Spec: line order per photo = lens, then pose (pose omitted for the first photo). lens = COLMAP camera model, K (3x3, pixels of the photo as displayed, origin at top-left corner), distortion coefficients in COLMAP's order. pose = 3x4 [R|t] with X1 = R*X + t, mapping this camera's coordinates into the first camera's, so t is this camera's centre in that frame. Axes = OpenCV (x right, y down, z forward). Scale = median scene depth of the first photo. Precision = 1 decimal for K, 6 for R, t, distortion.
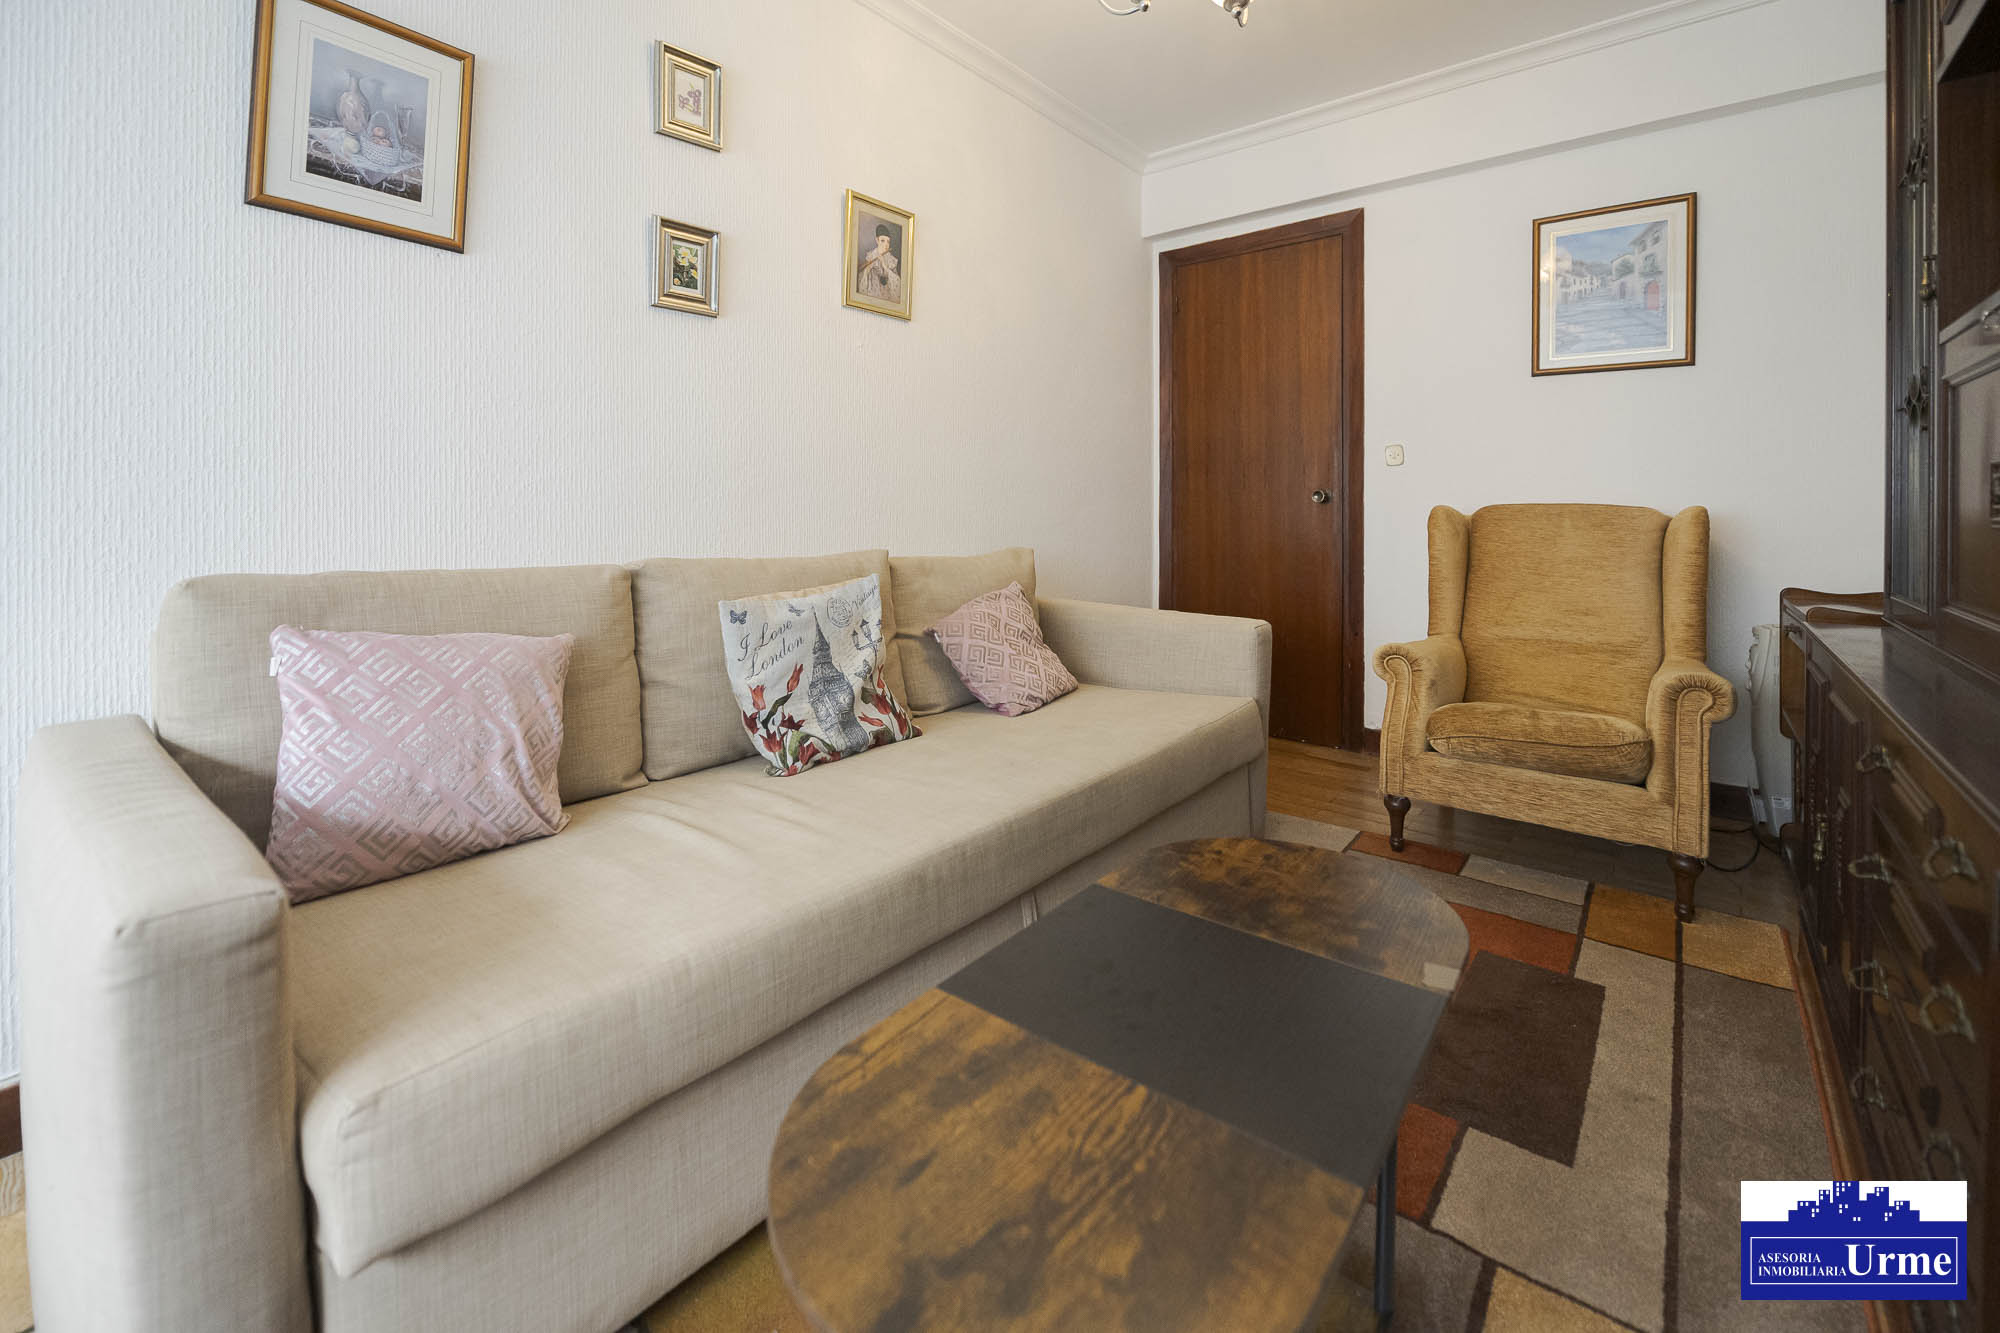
lens RADIAL K [[850.5, 0, 997.1], [0, 850.5, 531.9], [0, 0, 1]] dist [-0.012223, -0.000029]
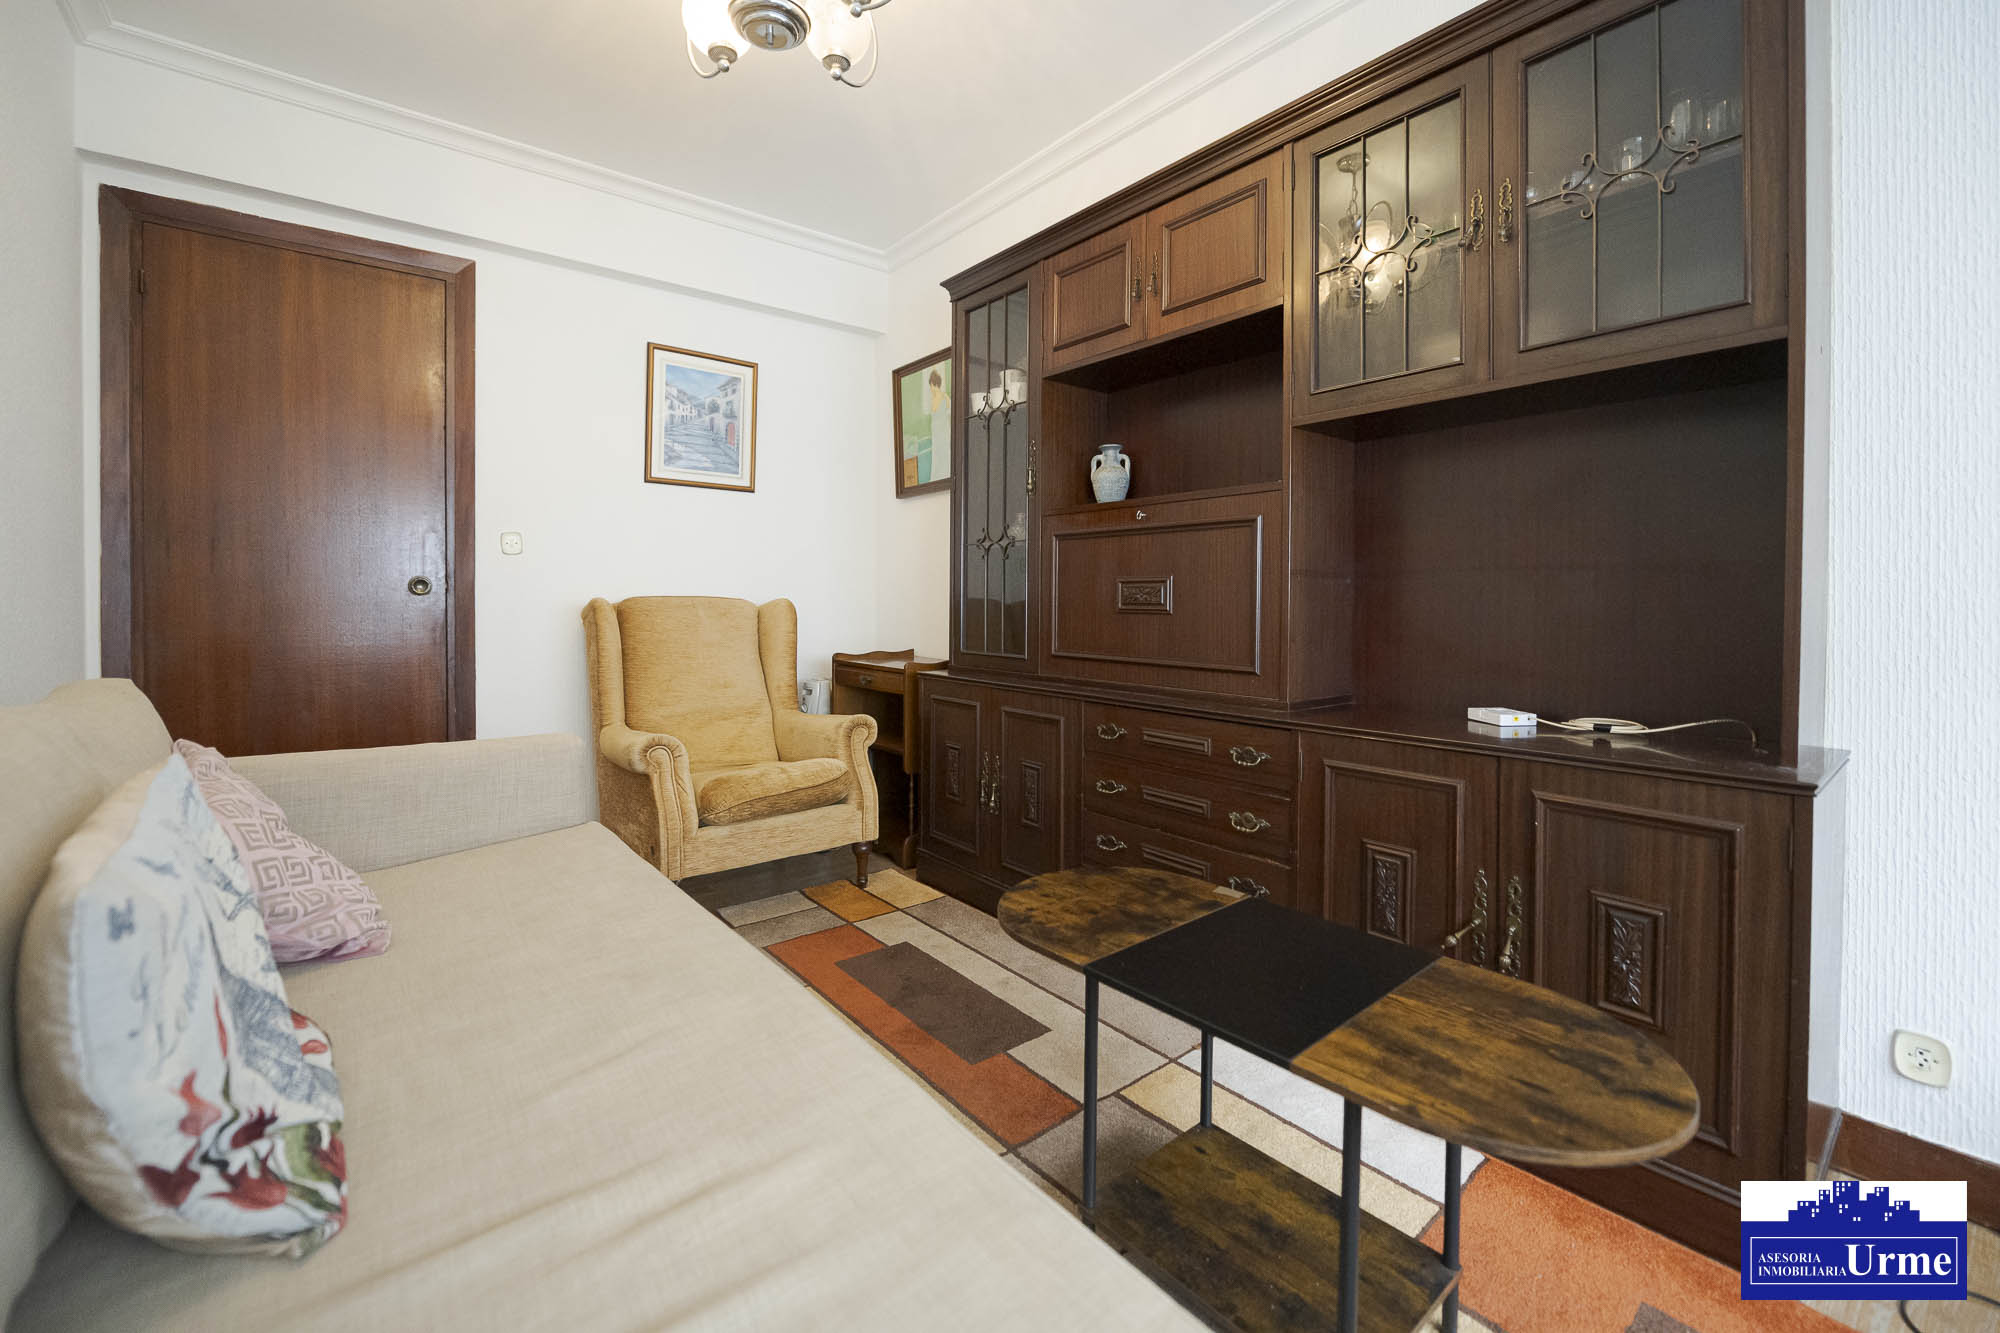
lens RADIAL K [[814.4, 0, 992.0], [0, 814.4, 625.7], [0, 0, 1]] dist [-0.011975, -0.000431]
pose [[0.203834, -0.034615, 0.978393, -0.417529], [0.024060, 0.999250, 0.030341, -0.019718], [-0.978710, 0.017356, 0.204514, 0.423839]]
